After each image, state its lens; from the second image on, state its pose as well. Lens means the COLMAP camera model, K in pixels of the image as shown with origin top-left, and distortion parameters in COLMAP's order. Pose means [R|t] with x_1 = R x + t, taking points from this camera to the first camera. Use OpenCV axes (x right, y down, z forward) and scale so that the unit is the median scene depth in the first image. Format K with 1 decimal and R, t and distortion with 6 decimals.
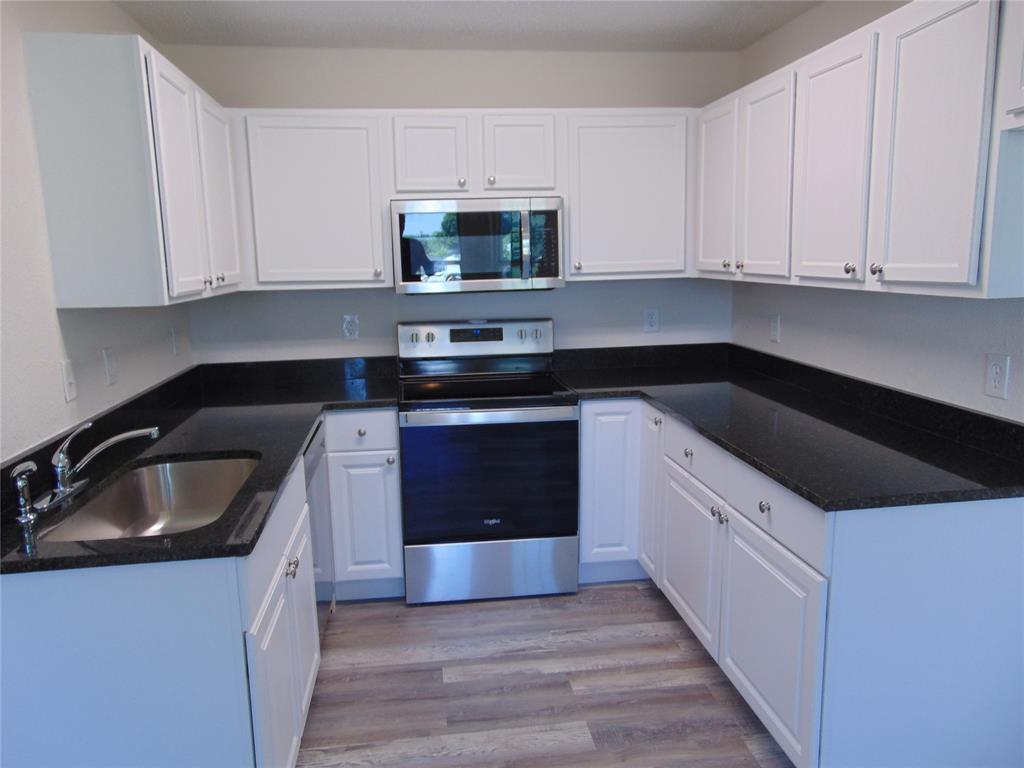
lens RADIAL K [[771.3, 0, 511.5], [0, 771.3, 387.2], [0, 0, 1]] dist [-0.034274, 0.088882]
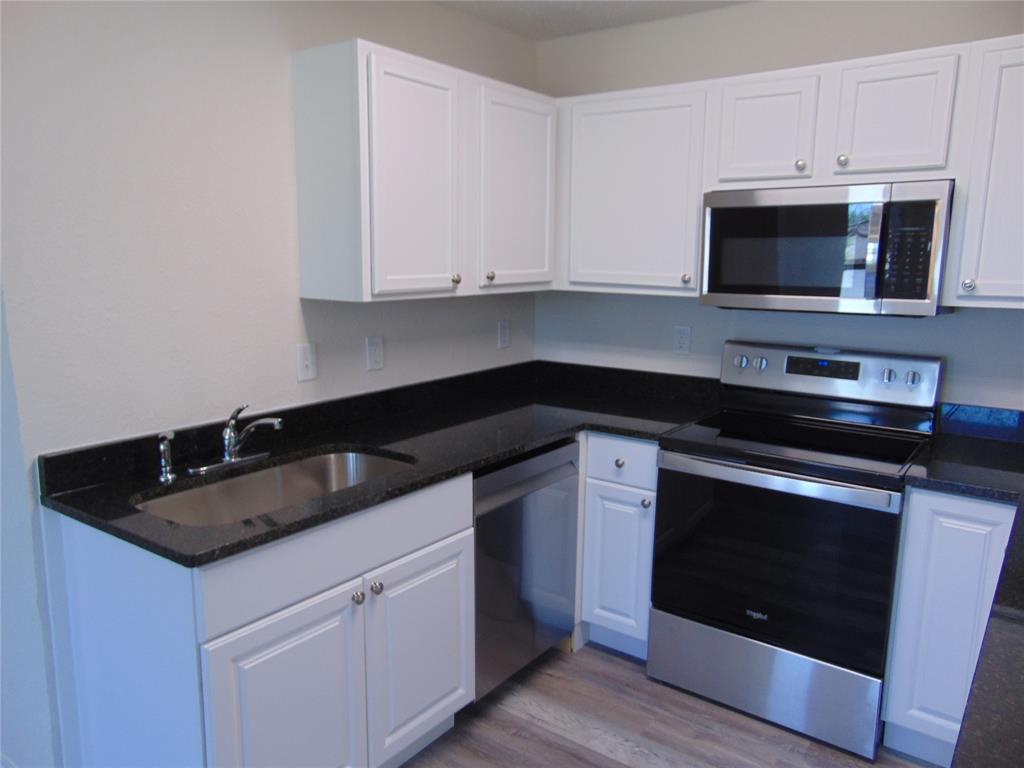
lens RADIAL K [[771.3, 0, 511.5], [0, 771.3, 387.2], [0, 0, 1]] dist [-0.034274, 0.088882]
pose [[0.719809, 0.148552, -0.678091, 0.291130], [-0.141316, 0.987737, 0.066377, -0.065457], [0.679636, 0.048046, 0.731974, 0.283420]]
